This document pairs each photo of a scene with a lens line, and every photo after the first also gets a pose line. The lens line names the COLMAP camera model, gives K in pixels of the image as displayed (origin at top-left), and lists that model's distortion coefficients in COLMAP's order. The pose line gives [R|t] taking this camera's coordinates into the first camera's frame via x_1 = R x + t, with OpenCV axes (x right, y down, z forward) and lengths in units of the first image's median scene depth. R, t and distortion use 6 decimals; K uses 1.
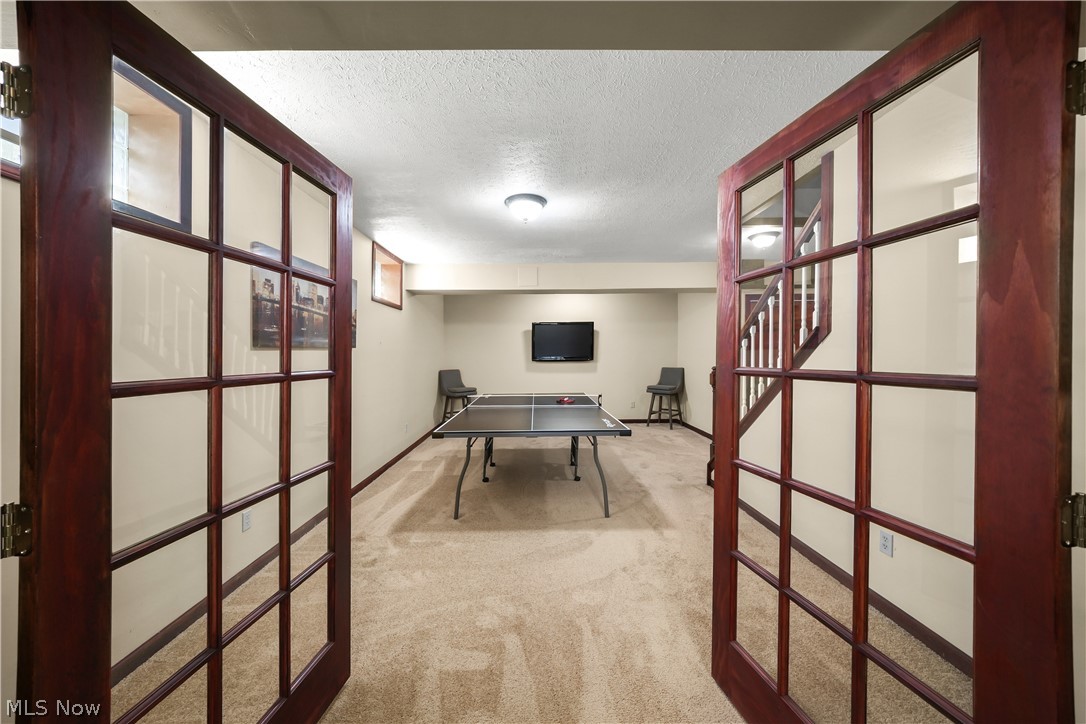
lens RADIAL K [[375.0, 0, 538.6], [0, 375.0, 363.5], [0, 0, 1]] dist [-0.009948, -0.000147]
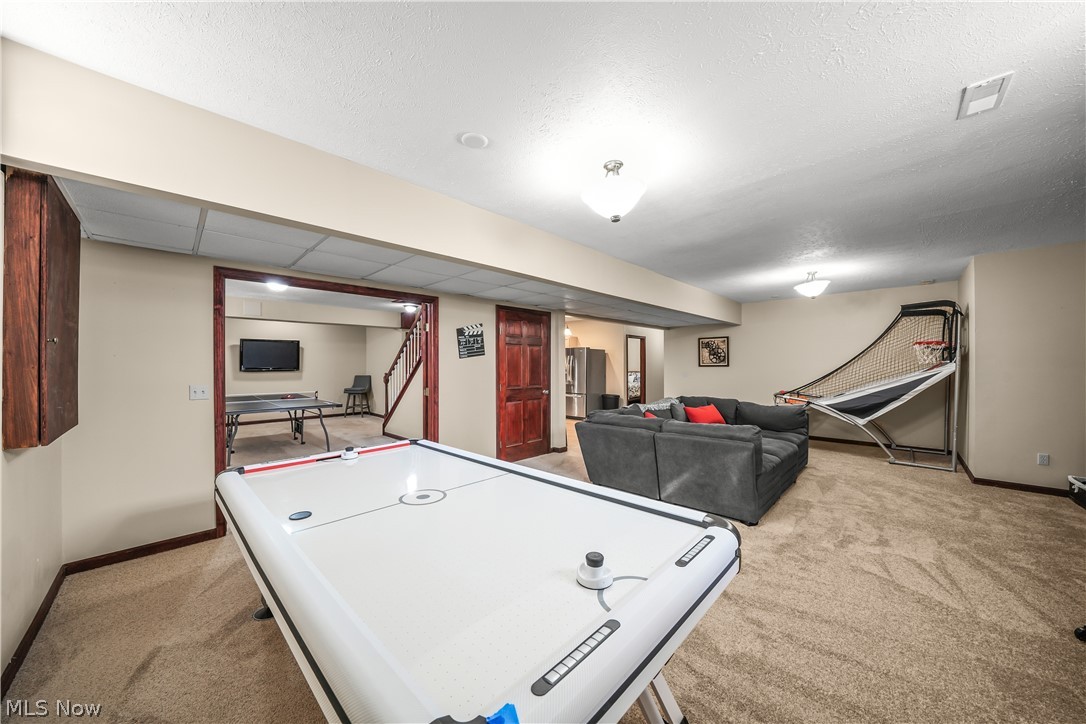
lens RADIAL K [[375.0, 0, 539.4], [0, 375.0, 371.1], [0, 0, 1]] dist [-0.009948, -0.000147]
pose [[0.703013, -0.003698, 0.711167, -0.186869], [0.015355, 0.999832, -0.009980, 0.019620], [-0.711011, 0.017936, 0.702952, -0.490589]]
